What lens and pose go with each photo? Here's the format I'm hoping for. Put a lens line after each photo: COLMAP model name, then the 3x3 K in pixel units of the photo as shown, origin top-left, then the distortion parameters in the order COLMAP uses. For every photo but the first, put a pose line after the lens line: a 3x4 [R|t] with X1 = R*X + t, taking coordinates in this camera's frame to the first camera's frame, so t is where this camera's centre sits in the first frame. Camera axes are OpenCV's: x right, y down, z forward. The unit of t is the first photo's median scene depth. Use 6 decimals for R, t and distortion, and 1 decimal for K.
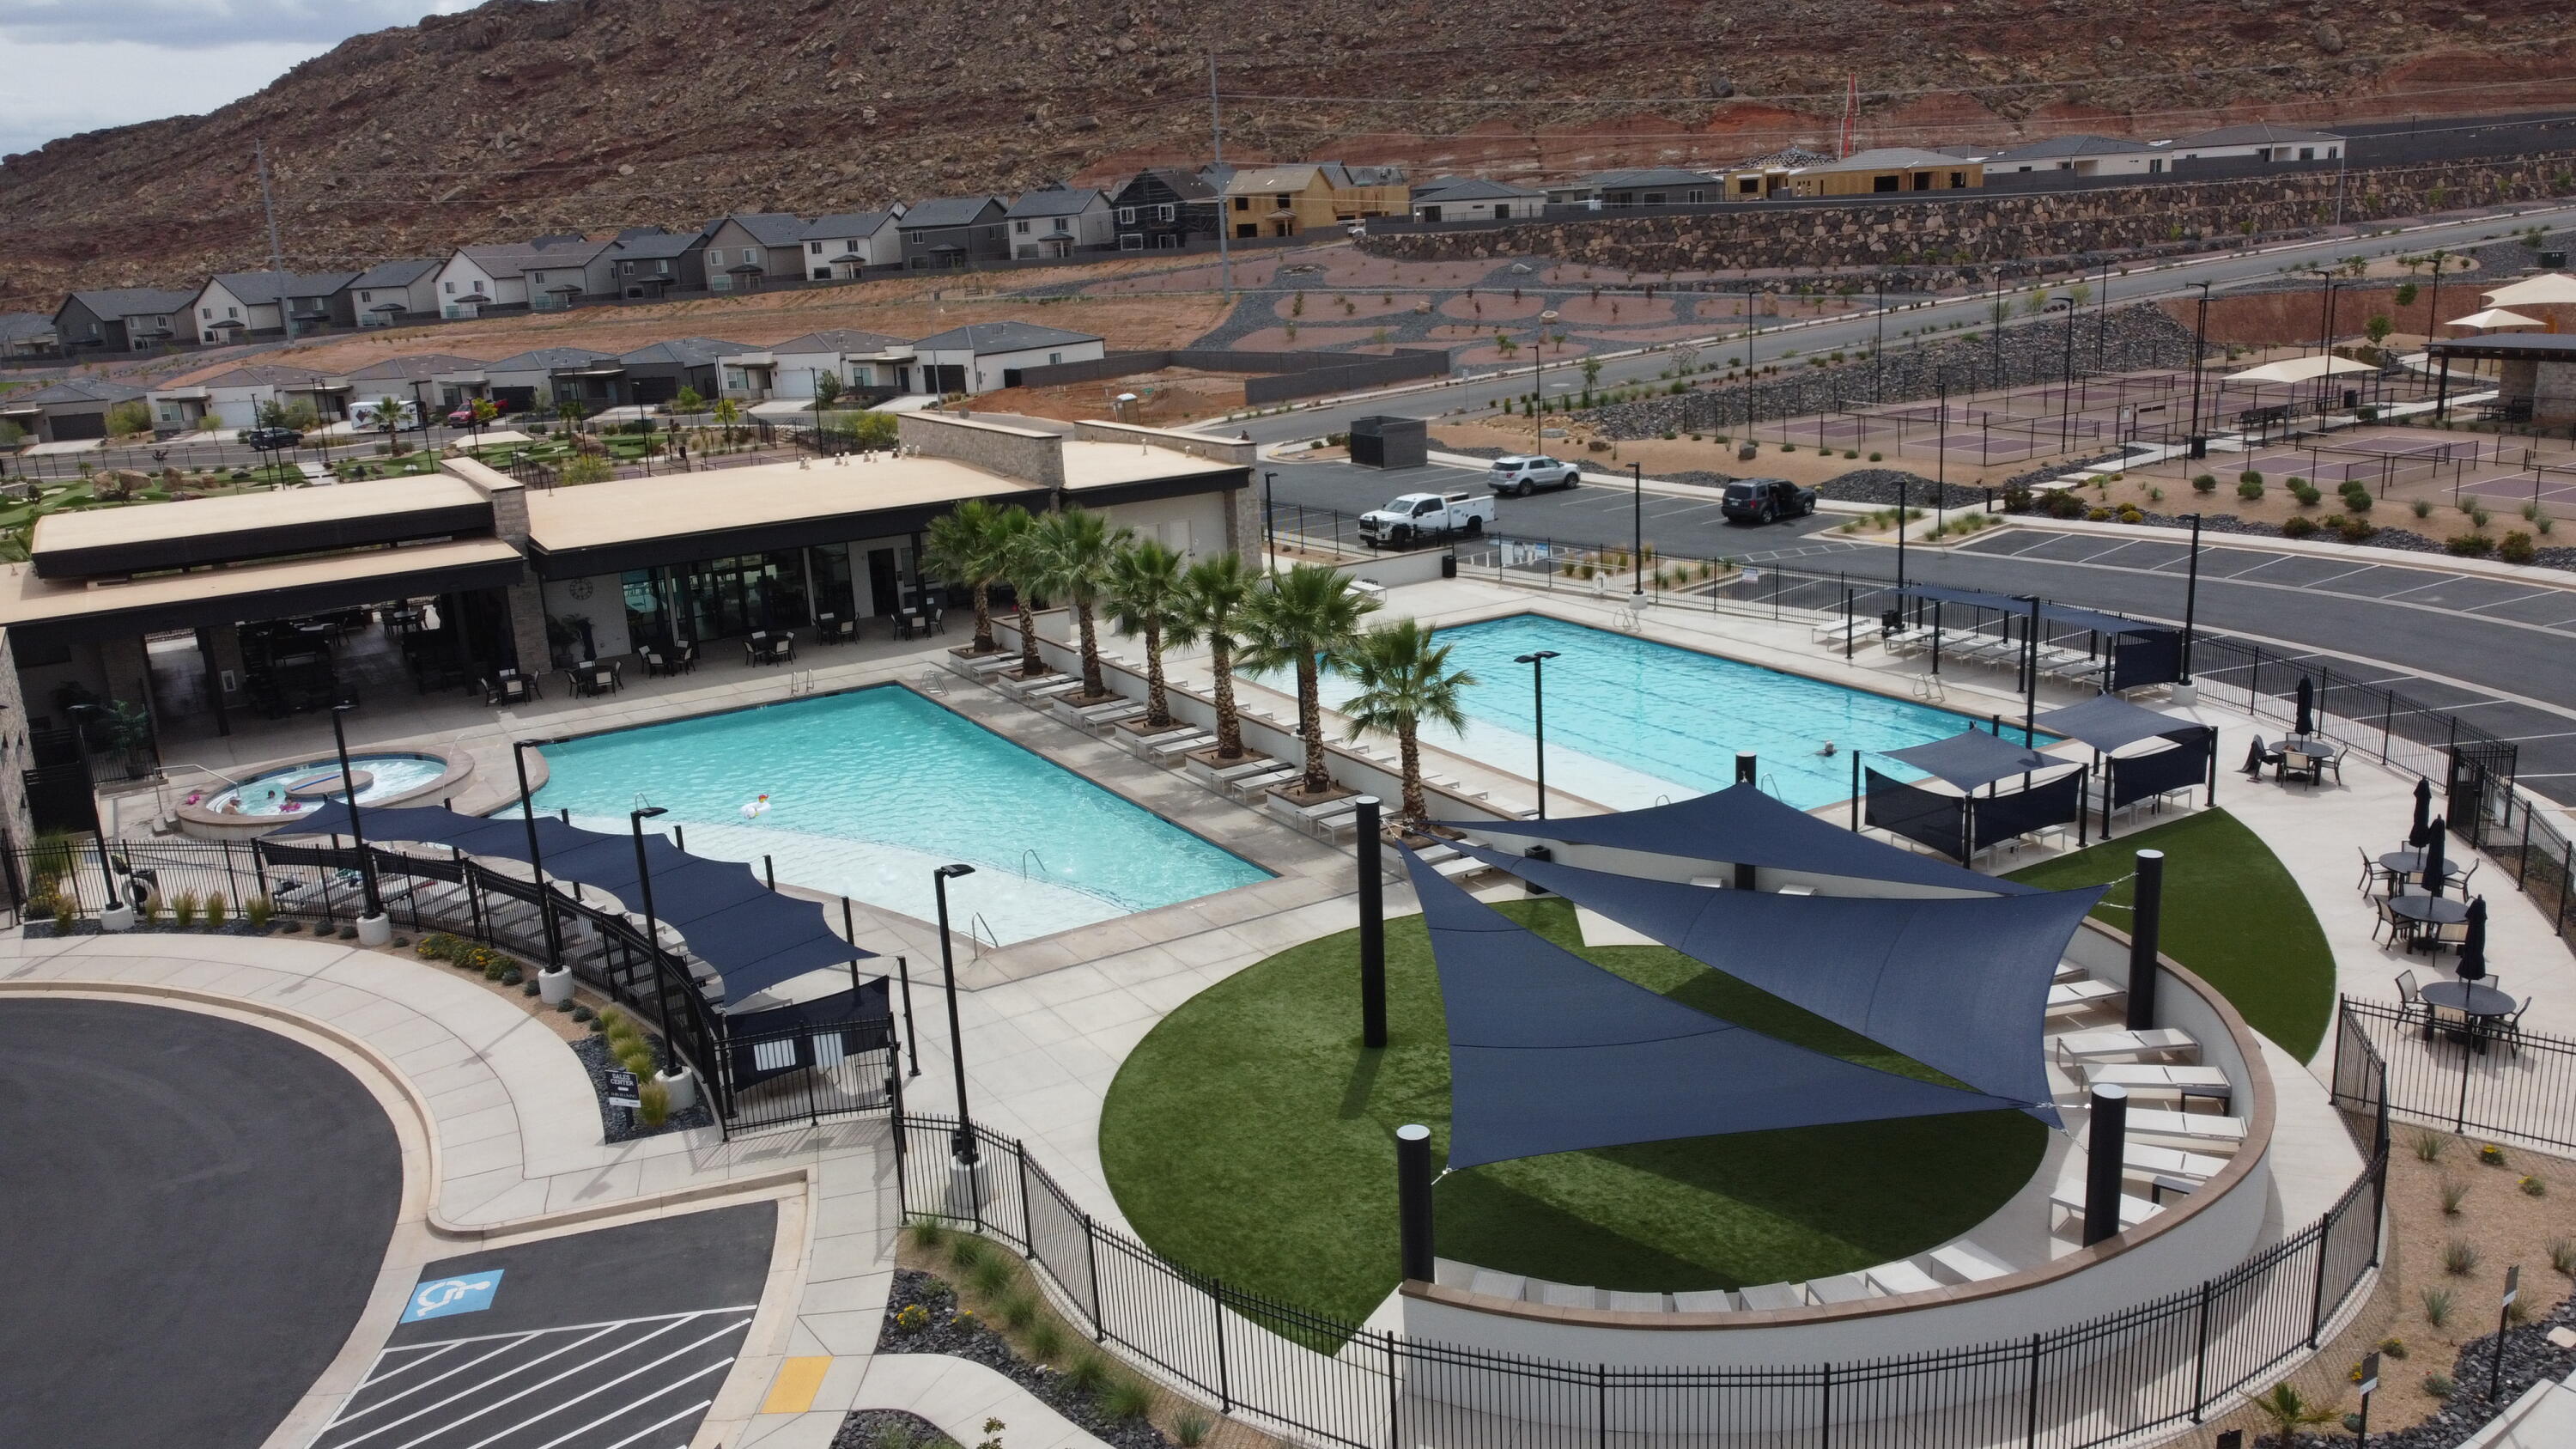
lens RADIAL K [[1922.6, 0, 1296.4], [0, 1922.6, 723.1], [0, 0, 1]] dist [-0.005937, 0.003652]
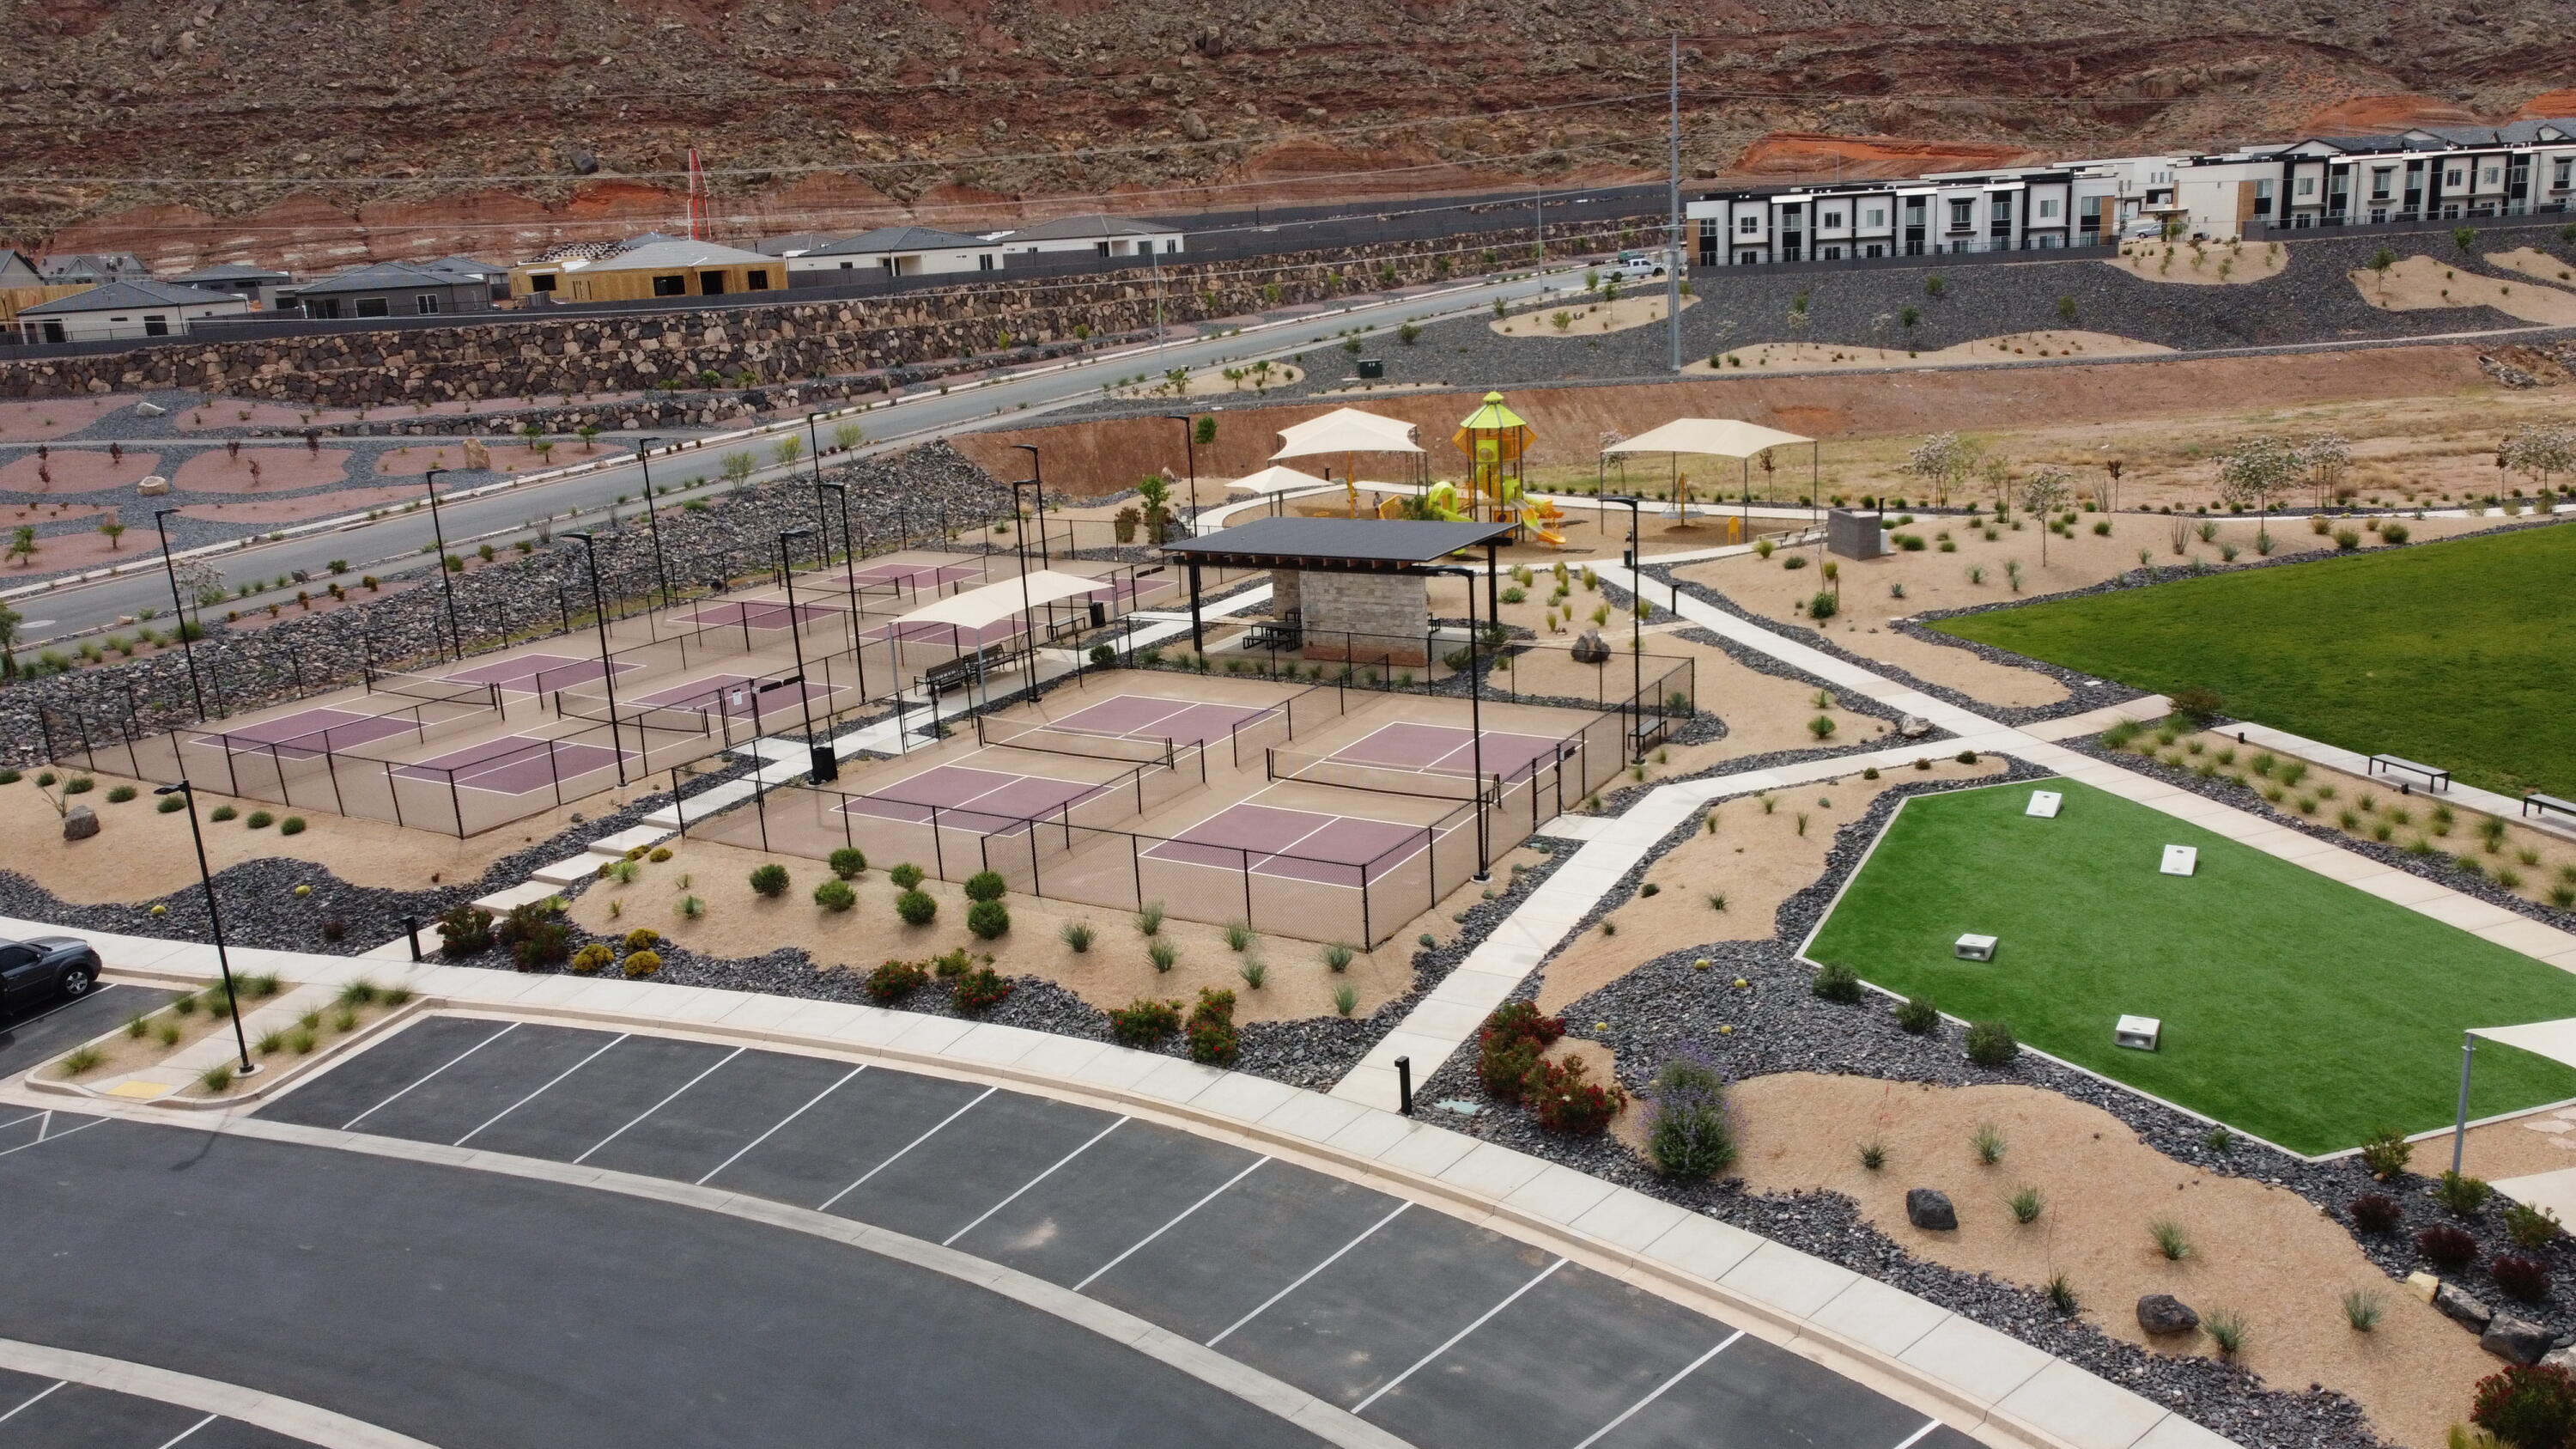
lens RADIAL K [[1920.1, 0, 1288.0], [0, 1920.1, 724.5], [0, 0, 1]] dist [-0.002244, -0.009504]
pose [[0.879873, -0.112919, 0.461597, 0.137931], [0.128753, 0.991673, -0.002832, -0.058701], [-0.457434, 0.061923, 0.887085, 0.166187]]
